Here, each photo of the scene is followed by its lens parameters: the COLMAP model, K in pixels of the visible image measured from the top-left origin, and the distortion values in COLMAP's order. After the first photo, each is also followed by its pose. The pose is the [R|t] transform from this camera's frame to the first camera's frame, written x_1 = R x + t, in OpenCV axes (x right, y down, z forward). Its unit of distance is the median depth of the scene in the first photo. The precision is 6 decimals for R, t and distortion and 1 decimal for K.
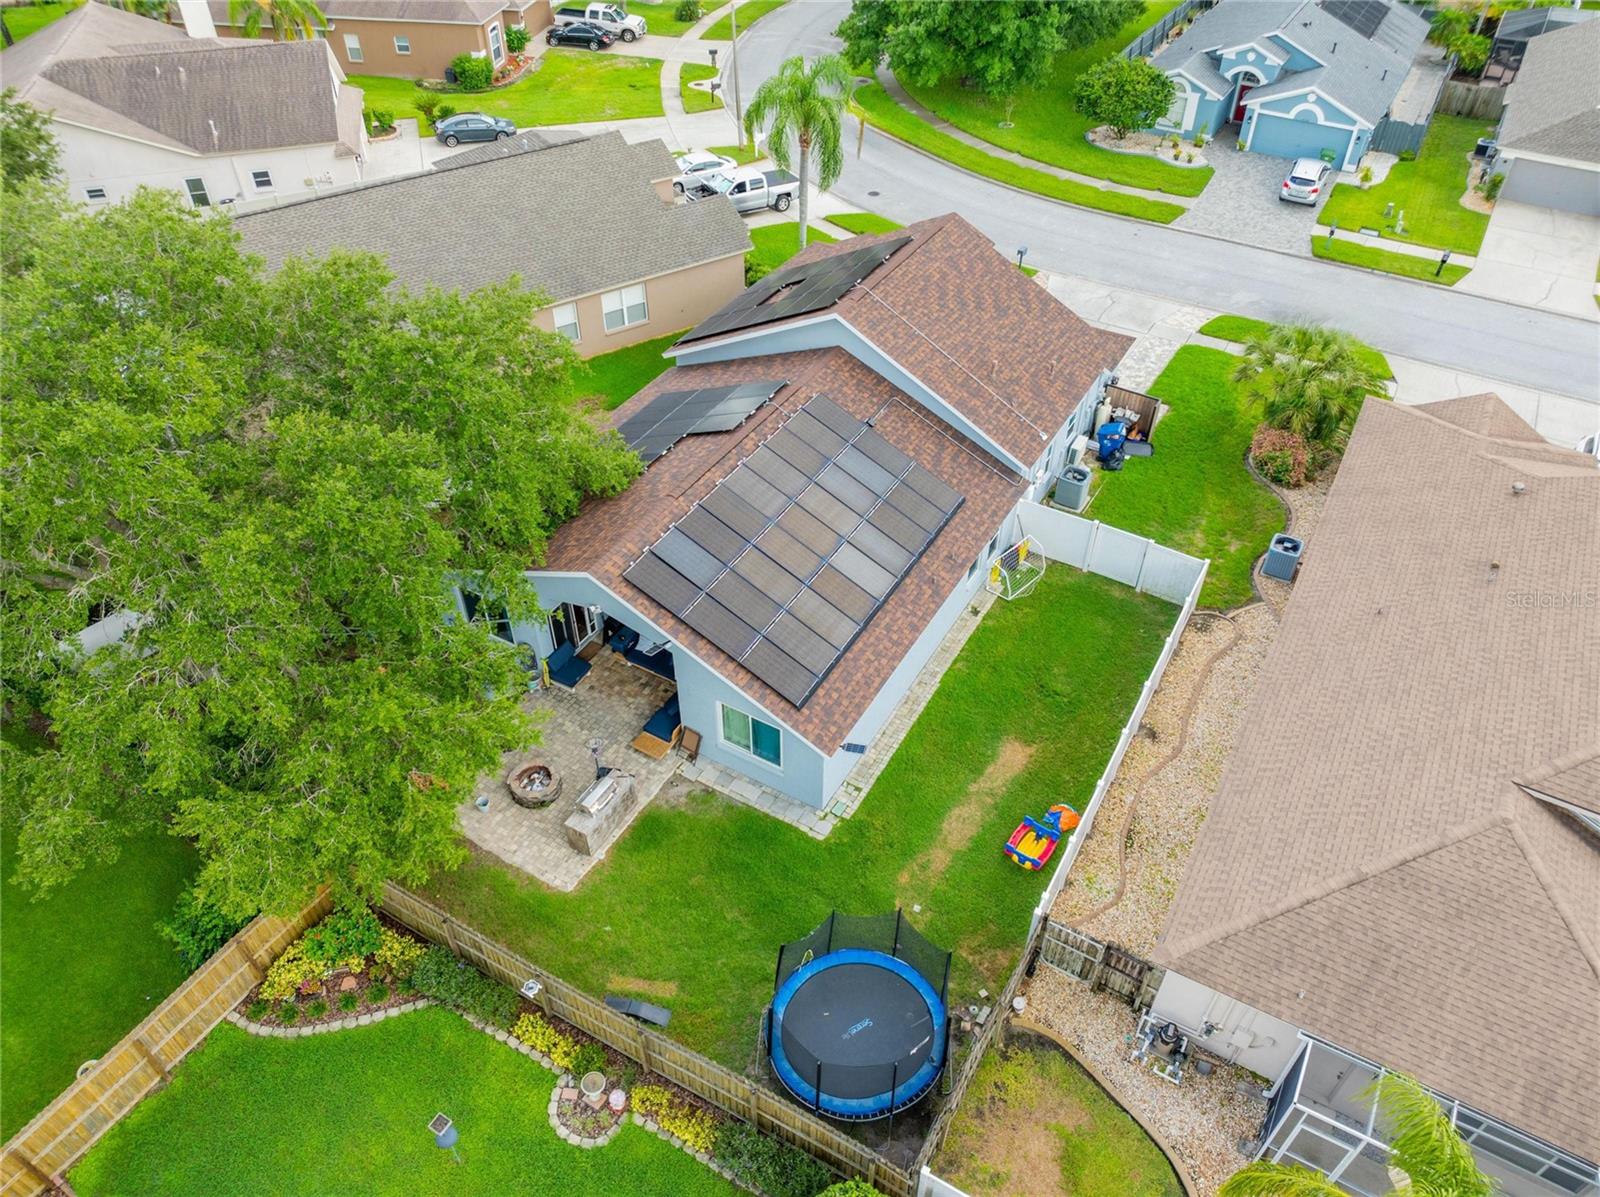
lens RADIAL K [[1129.8, 0, 805.5], [0, 1129.8, 594.4], [0, 0, 1]] dist [-0.043424, 0.013400]
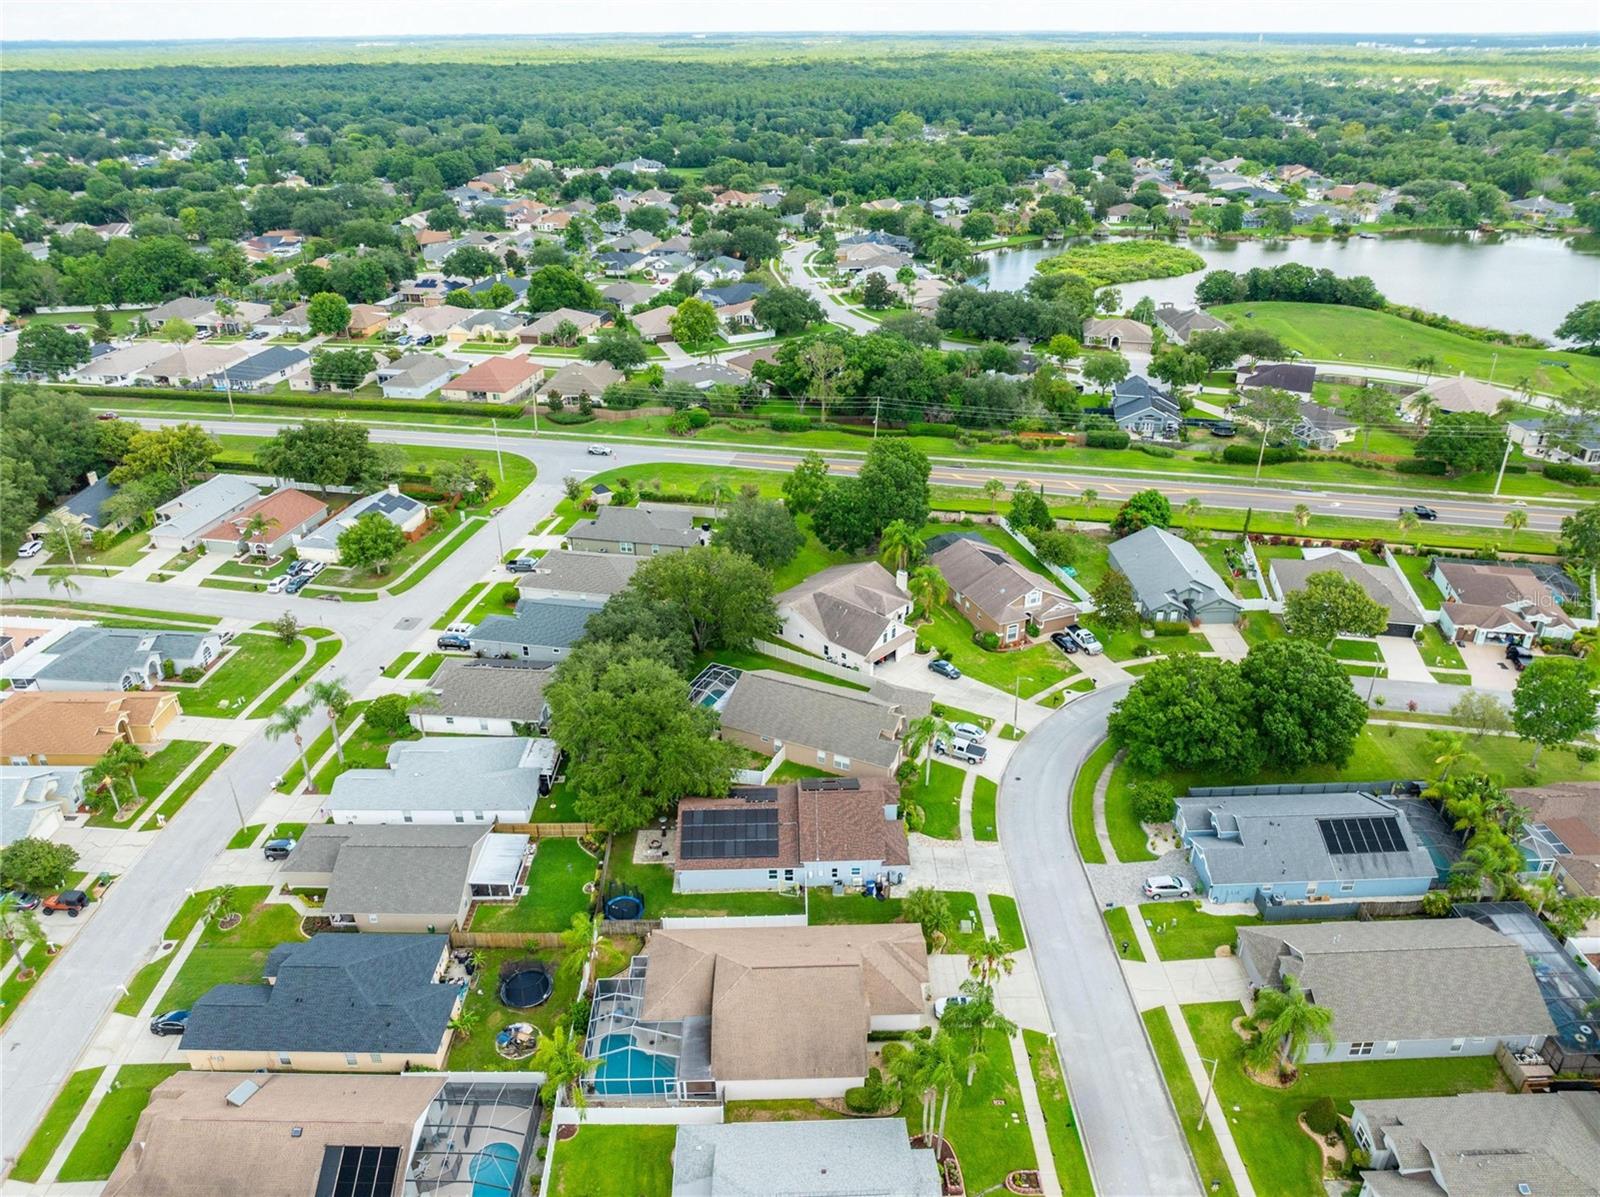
lens RADIAL K [[1129.8, 0, 805.5], [0, 1129.8, 594.4], [0, 0, 1]] dist [-0.043424, 0.013400]
pose [[0.518945, 0.381192, -0.765107, 2.009378], [-0.554683, 0.831198, 0.037898, -0.740895], [0.650402, 0.404725, 0.642787, -1.182271]]
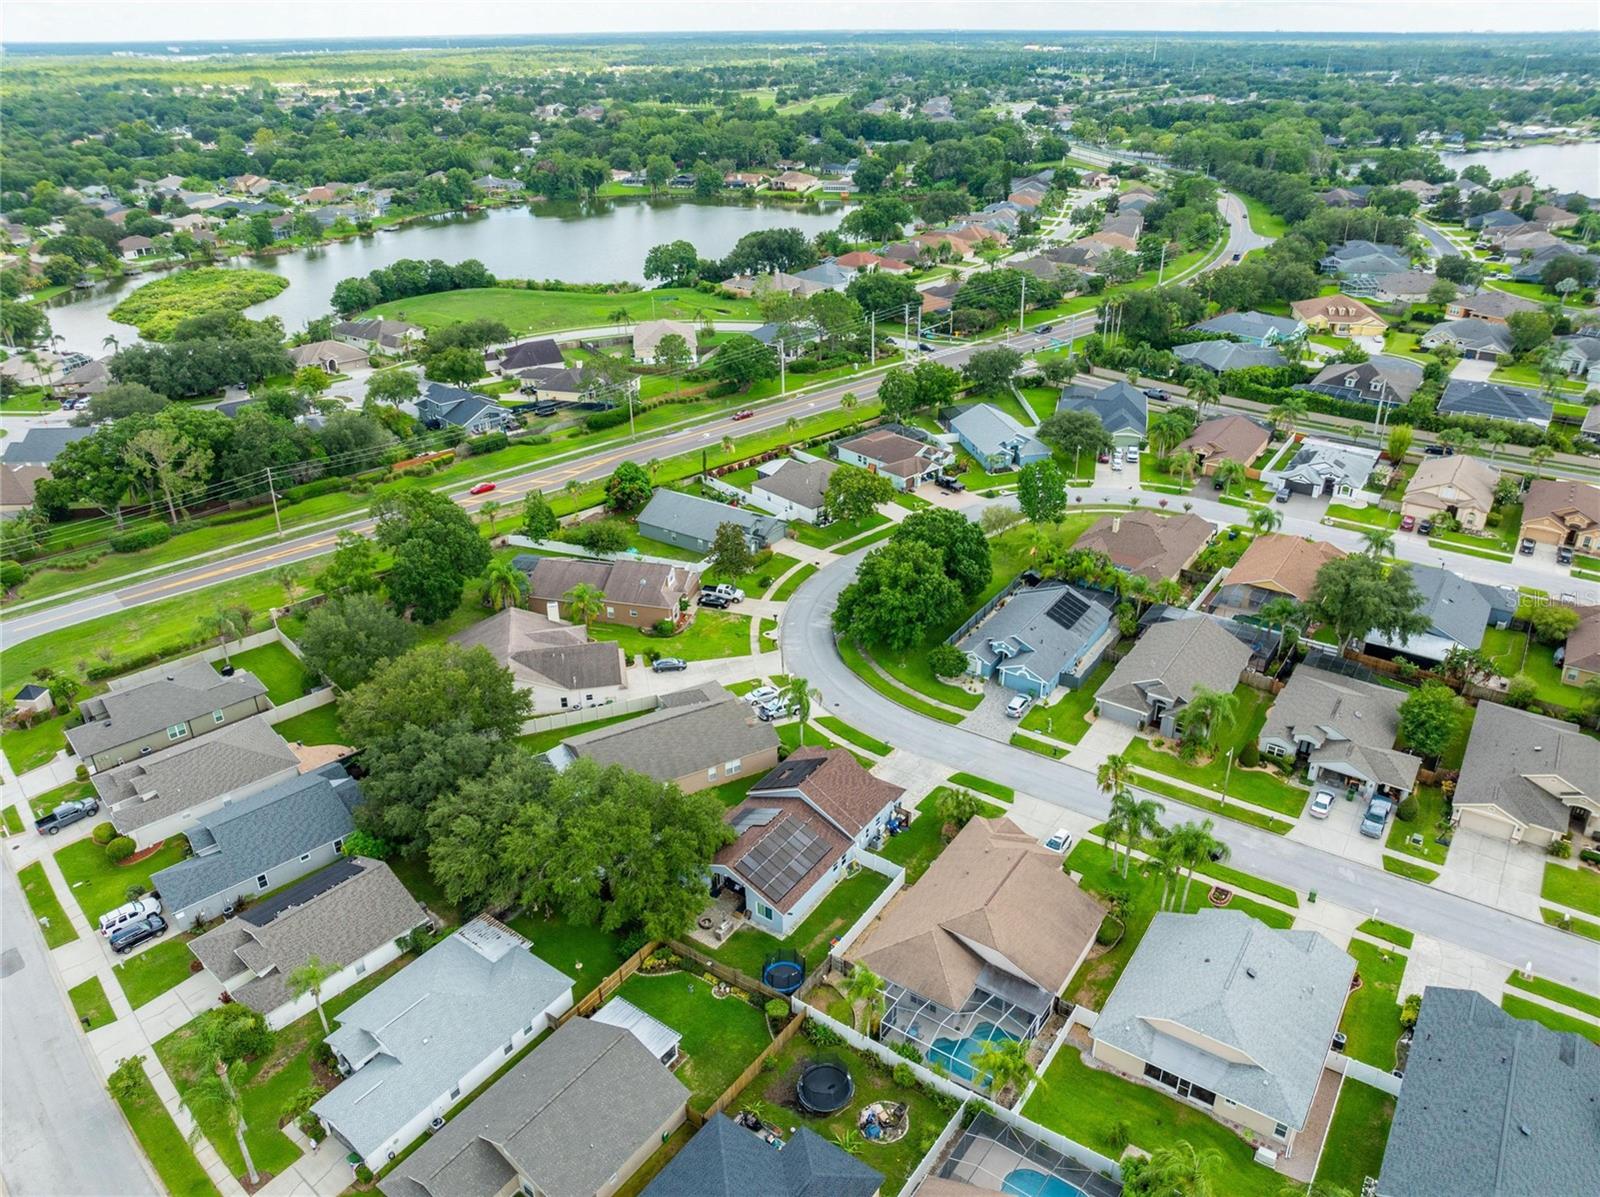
lens RADIAL K [[1146.9, 0, 807.8], [0, 1146.9, 595.2], [0, 0, 1]] dist [-0.035029, -0.003423]
pose [[0.997497, 0.022274, -0.067112, 0.229488], [-0.038187, 0.968480, -0.246145, 0.025836], [0.059514, 0.248092, 0.966907, -2.059922]]
